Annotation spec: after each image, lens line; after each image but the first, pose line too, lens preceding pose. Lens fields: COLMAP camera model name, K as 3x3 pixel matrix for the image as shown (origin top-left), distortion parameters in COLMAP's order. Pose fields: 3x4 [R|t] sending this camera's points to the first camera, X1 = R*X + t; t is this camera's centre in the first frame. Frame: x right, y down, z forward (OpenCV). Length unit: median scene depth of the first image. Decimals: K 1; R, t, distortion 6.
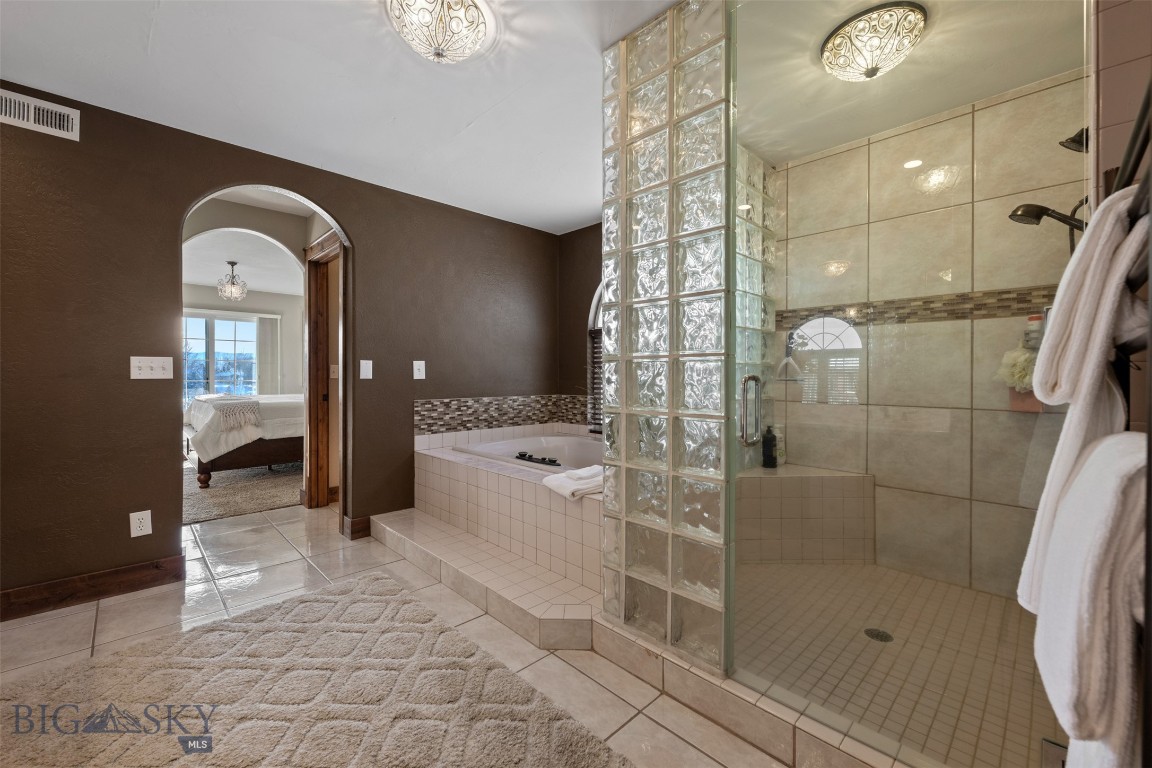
lens RADIAL K [[464.8, 0, 576.3], [0, 464.8, 380.1], [0, 0, 1]] dist [-0.002135, -0.000148]
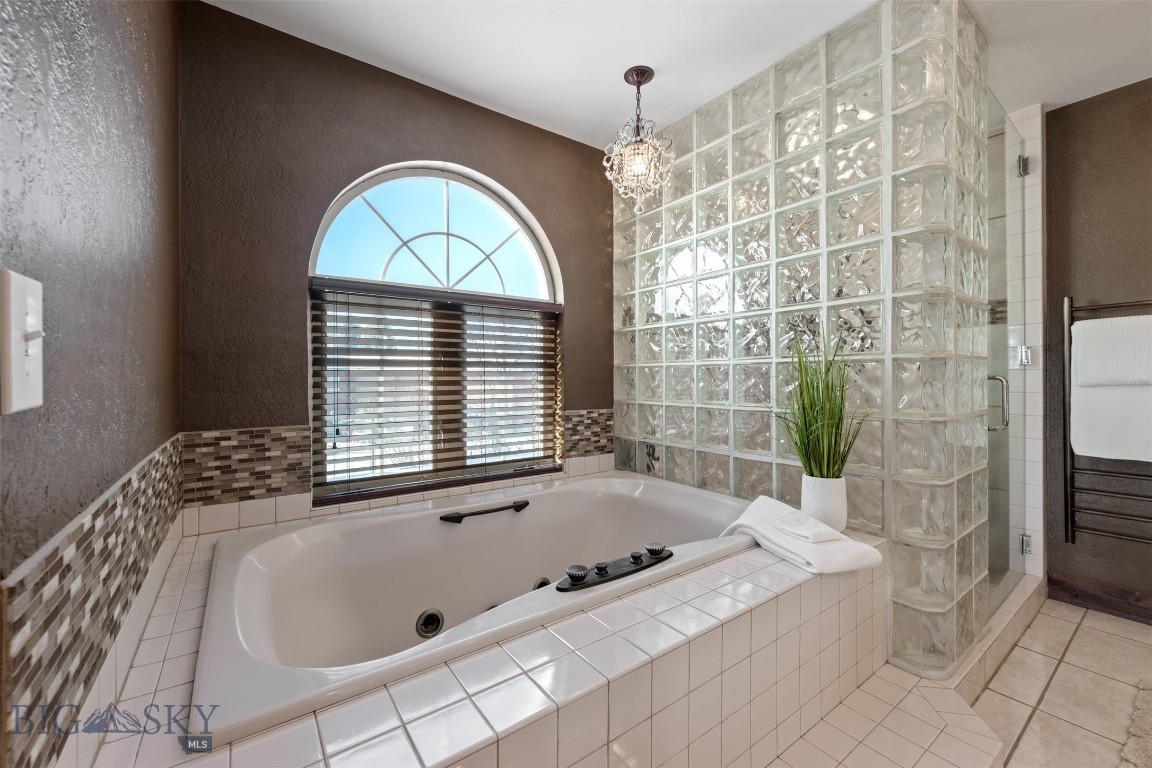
lens RADIAL K [[464.8, 0, 576.6], [0, 464.8, 379.4], [0, 0, 1]] dist [-0.002135, -0.000148]
pose [[0.137184, -0.002976, 0.990541, -0.373936], [0.006349, 0.999978, 0.002125, -0.009048], [-0.990525, 0.005997, 0.137200, 0.680929]]
